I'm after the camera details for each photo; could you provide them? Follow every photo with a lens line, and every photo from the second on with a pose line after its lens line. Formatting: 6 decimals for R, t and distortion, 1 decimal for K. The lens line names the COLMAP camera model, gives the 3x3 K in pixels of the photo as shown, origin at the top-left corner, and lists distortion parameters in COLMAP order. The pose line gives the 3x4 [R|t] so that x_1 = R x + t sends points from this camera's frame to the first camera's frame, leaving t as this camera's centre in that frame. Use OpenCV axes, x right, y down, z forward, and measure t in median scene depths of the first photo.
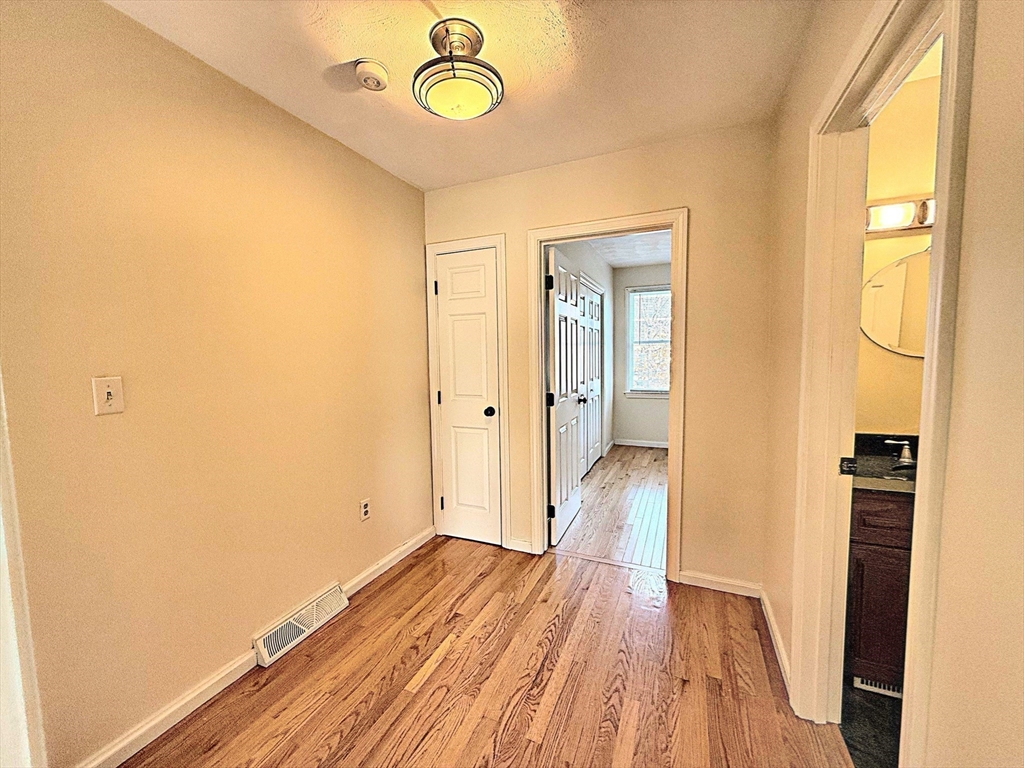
lens RADIAL K [[407.3, 0, 511.3], [0, 407.3, 383.3], [0, 0, 1]] dist [-0.000643, 0.000112]
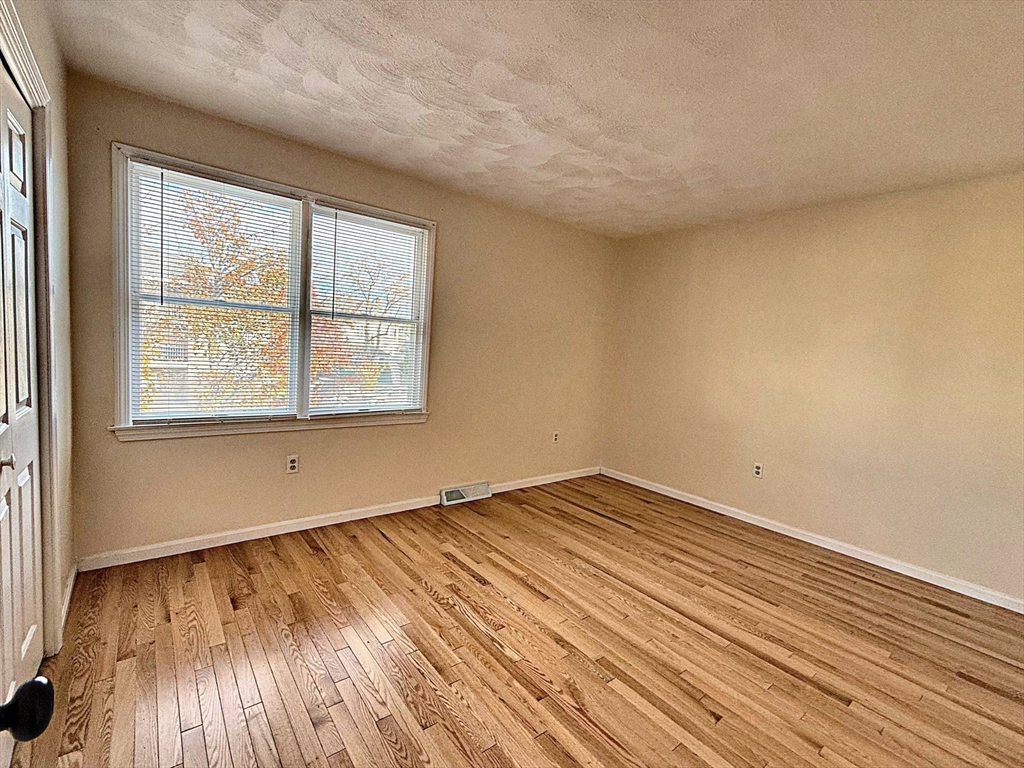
lens RADIAL K [[451.8, 0, 510.8], [0, 451.8, 387.6], [0, 0, 1]] dist [-0.001605, -0.000091]
pose [[0.460904, -0.035620, 0.886735, 0.085071], [0.002682, 0.999245, 0.038746, -0.034351], [-0.887446, -0.015480, 0.460652, 0.515011]]
